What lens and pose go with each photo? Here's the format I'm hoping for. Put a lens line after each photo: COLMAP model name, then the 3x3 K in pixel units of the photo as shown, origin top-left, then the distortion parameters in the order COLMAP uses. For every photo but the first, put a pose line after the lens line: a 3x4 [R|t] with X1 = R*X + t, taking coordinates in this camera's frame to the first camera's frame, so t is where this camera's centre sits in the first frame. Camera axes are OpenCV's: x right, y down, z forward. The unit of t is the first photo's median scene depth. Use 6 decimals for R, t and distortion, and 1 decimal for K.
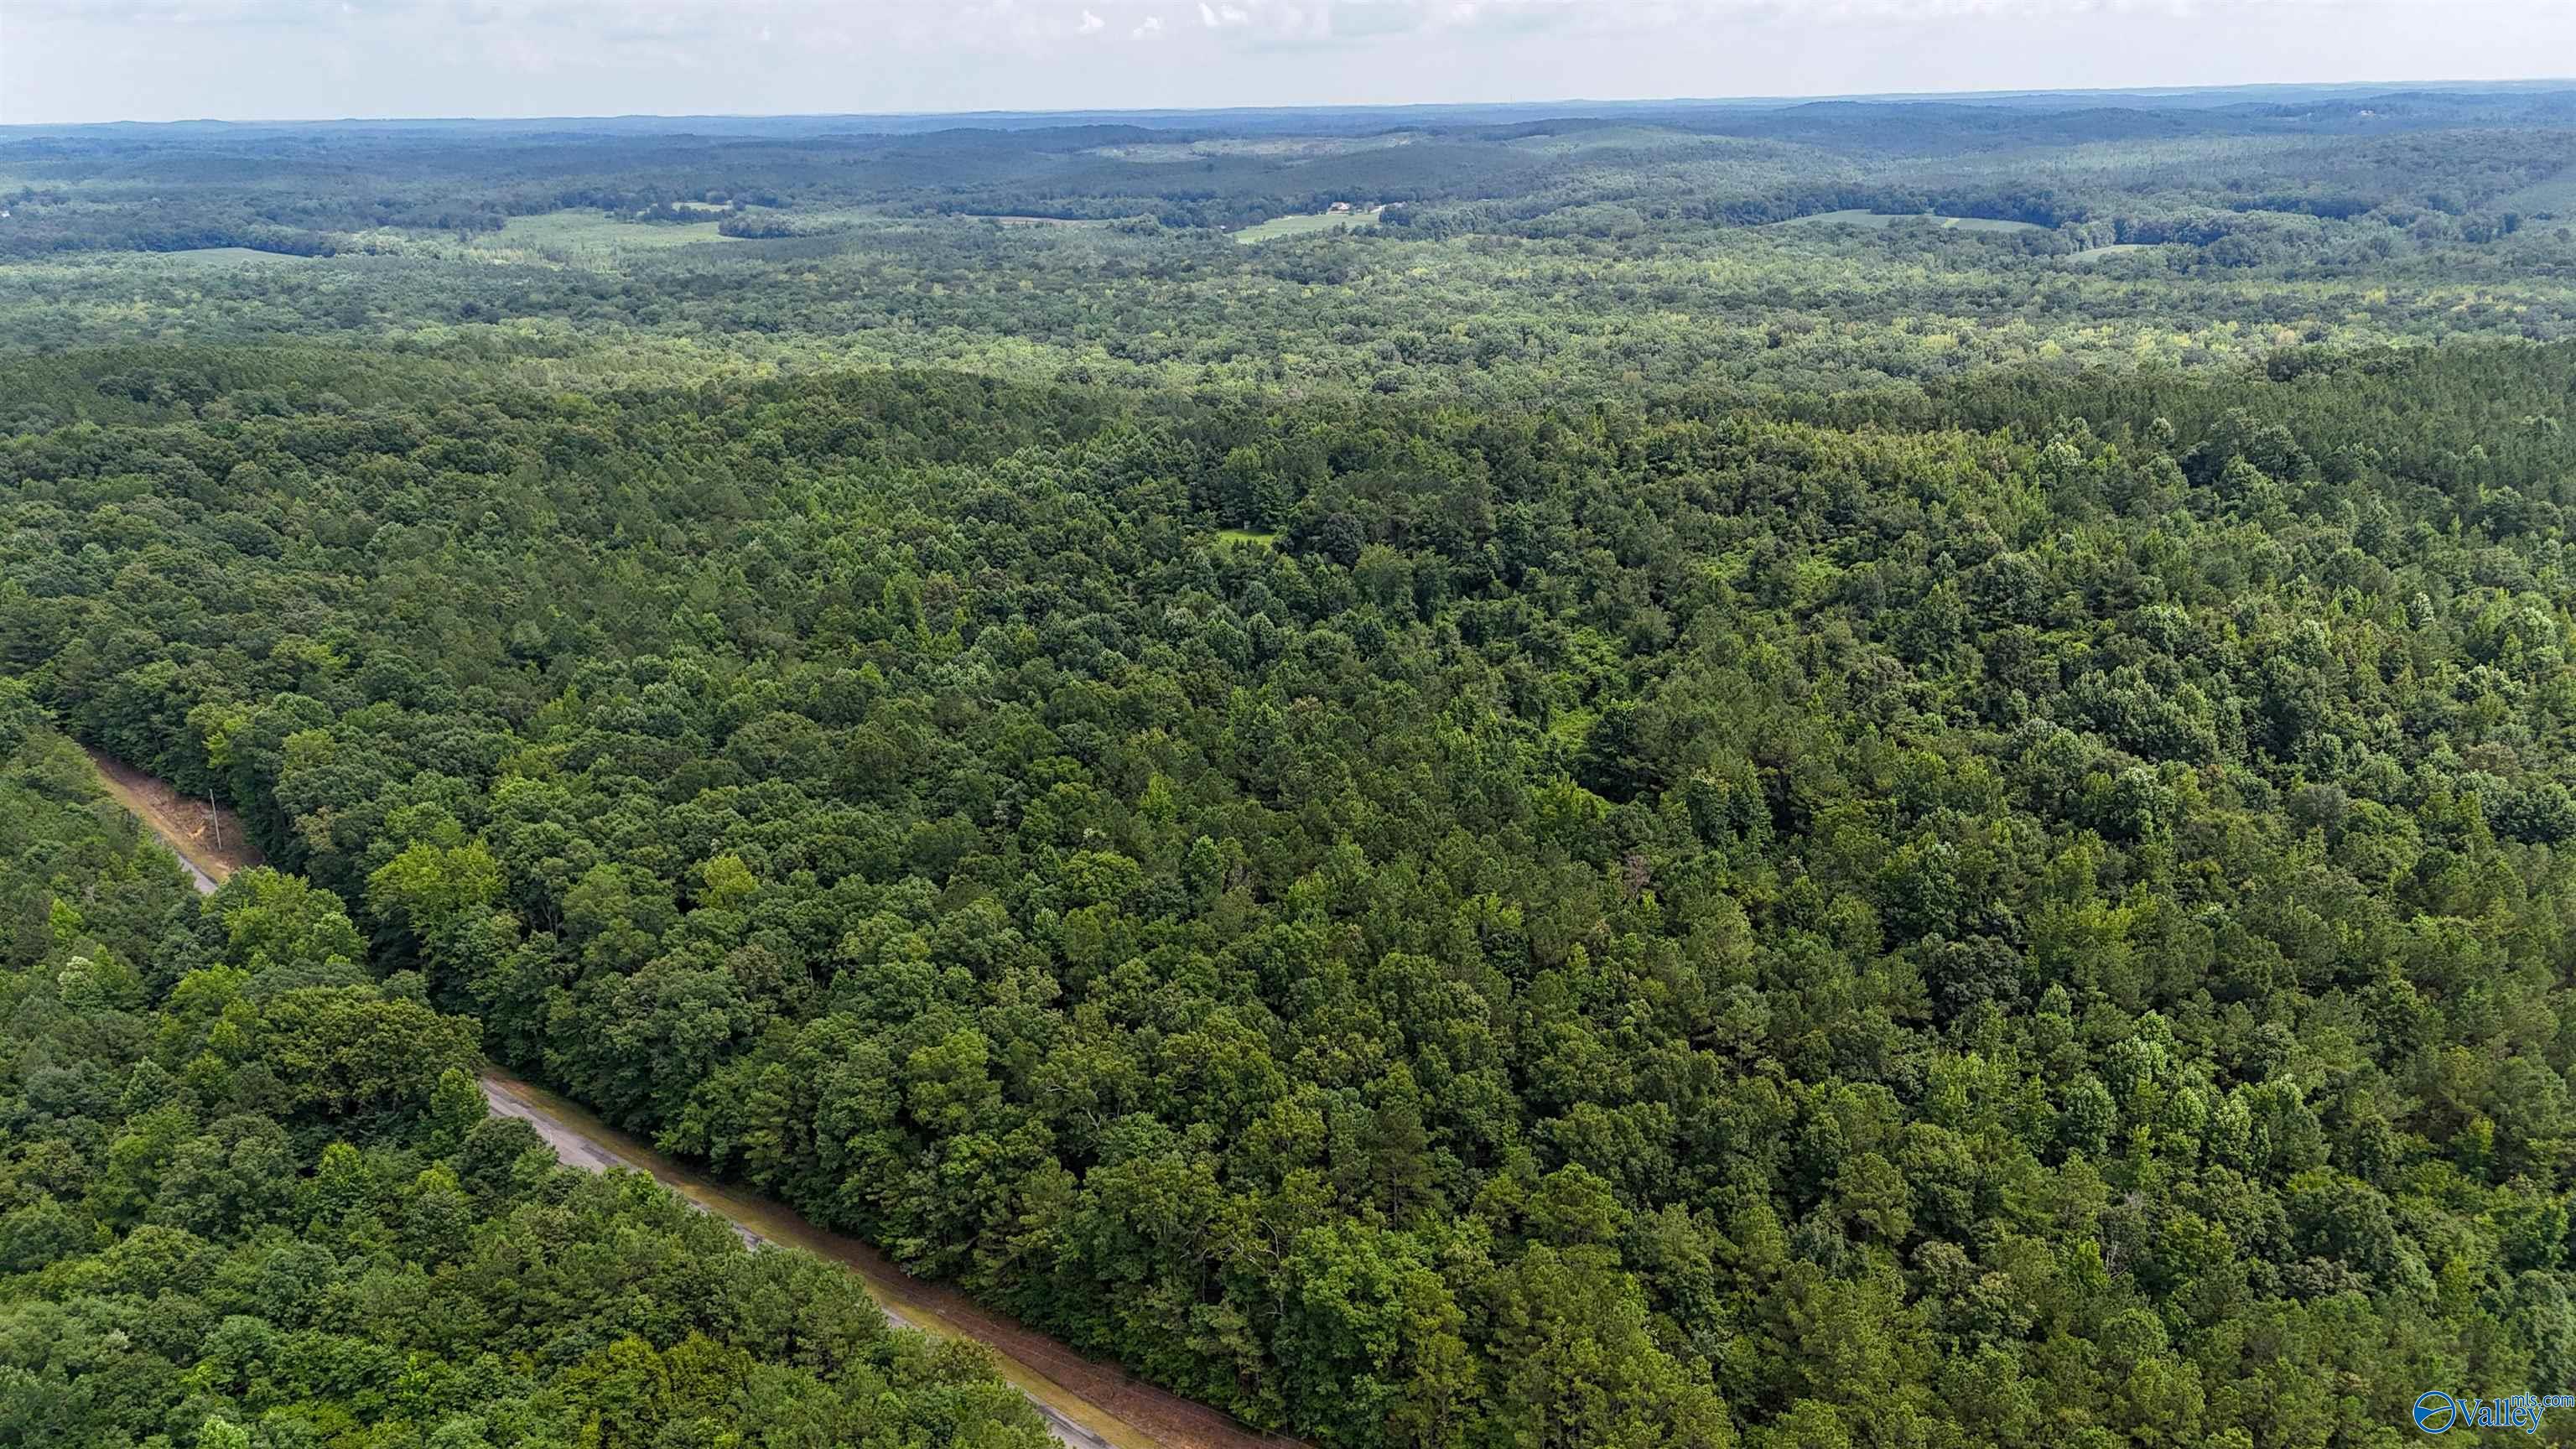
lens RADIAL K [[1908.3, 0, 1288.0], [0, 1908.3, 724.5], [0, 0, 1]] dist [0.075913, -0.059452]
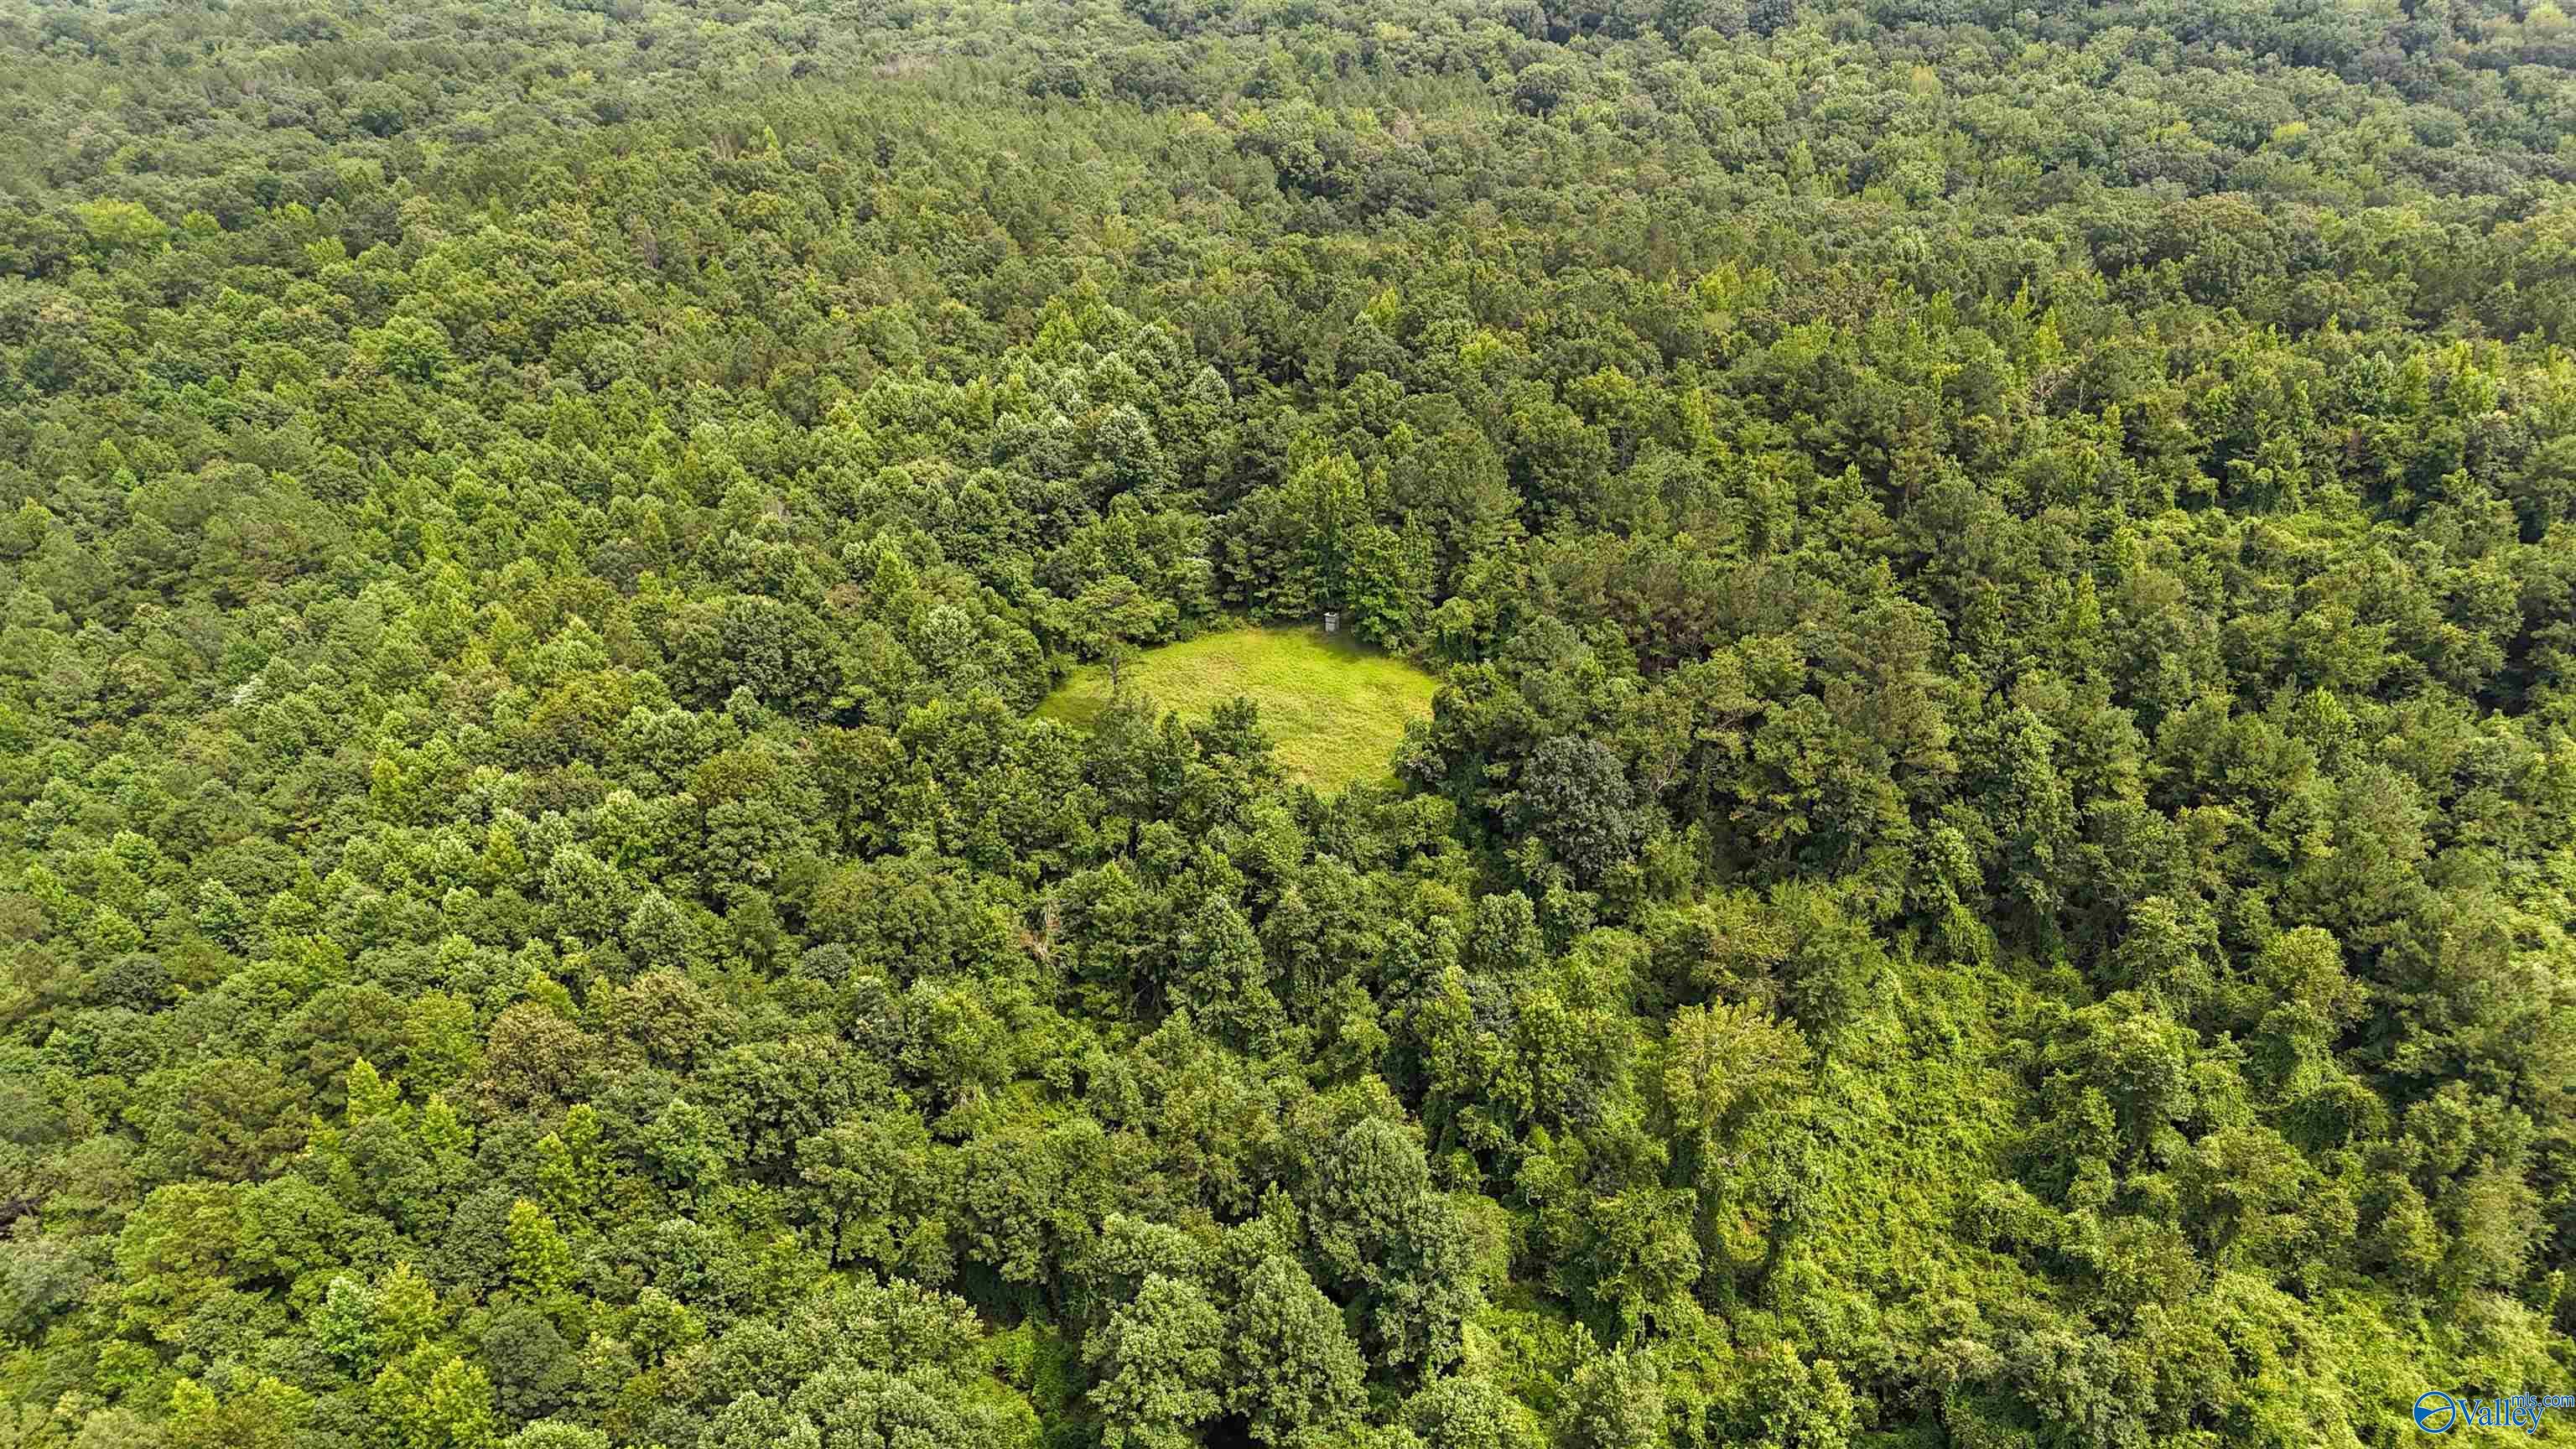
lens RADIAL K [[1908.3, 0, 1288.0], [0, 1908.3, 724.5], [0, 0, 1]] dist [0.075913, -0.059452]
pose [[0.999404, 0.010517, -0.032875, -0.015324], [-0.003599, 0.979008, 0.203791, -0.159772], [0.034328, -0.203551, 0.978462, 0.494582]]
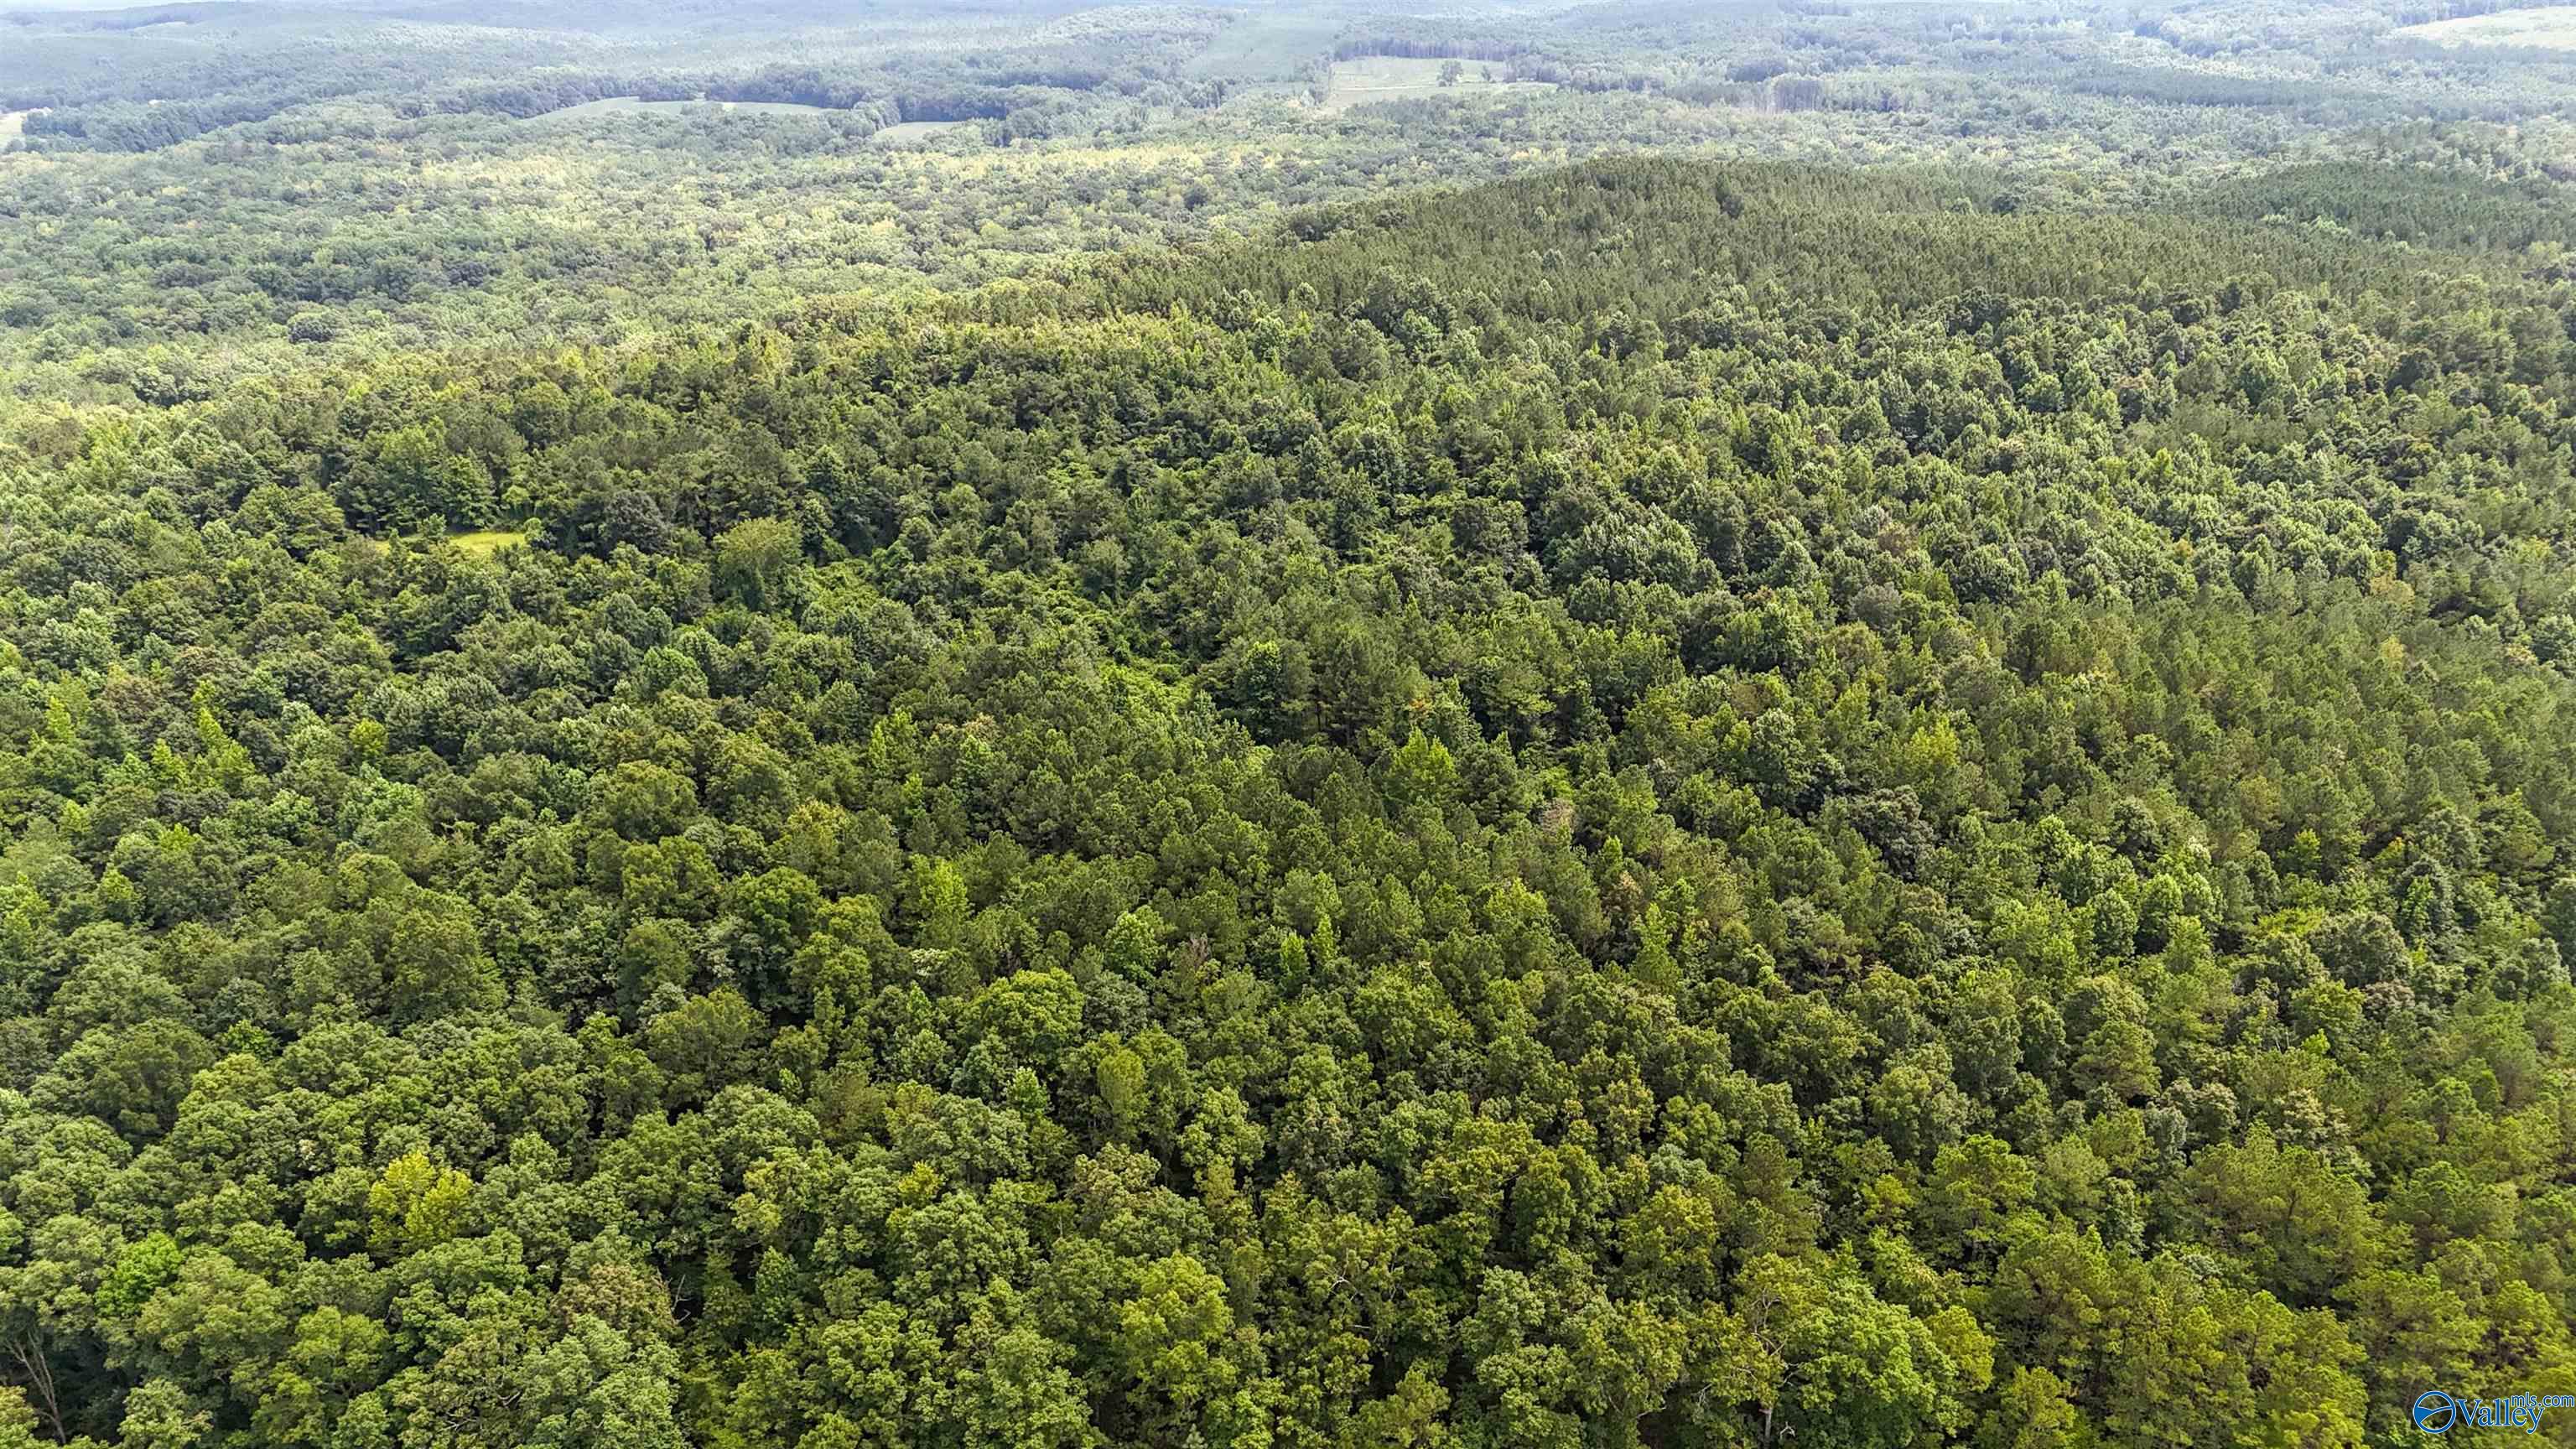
lens RADIAL K [[1908.3, 0, 1288.0], [0, 1908.3, 724.5], [0, 0, 1]] dist [0.075913, -0.059452]
pose [[0.797986, -0.230201, 0.556980, -0.185201], [0.200085, 0.972952, 0.115461, -0.042713], [-0.568494, 0.019307, 0.822461, 0.137997]]
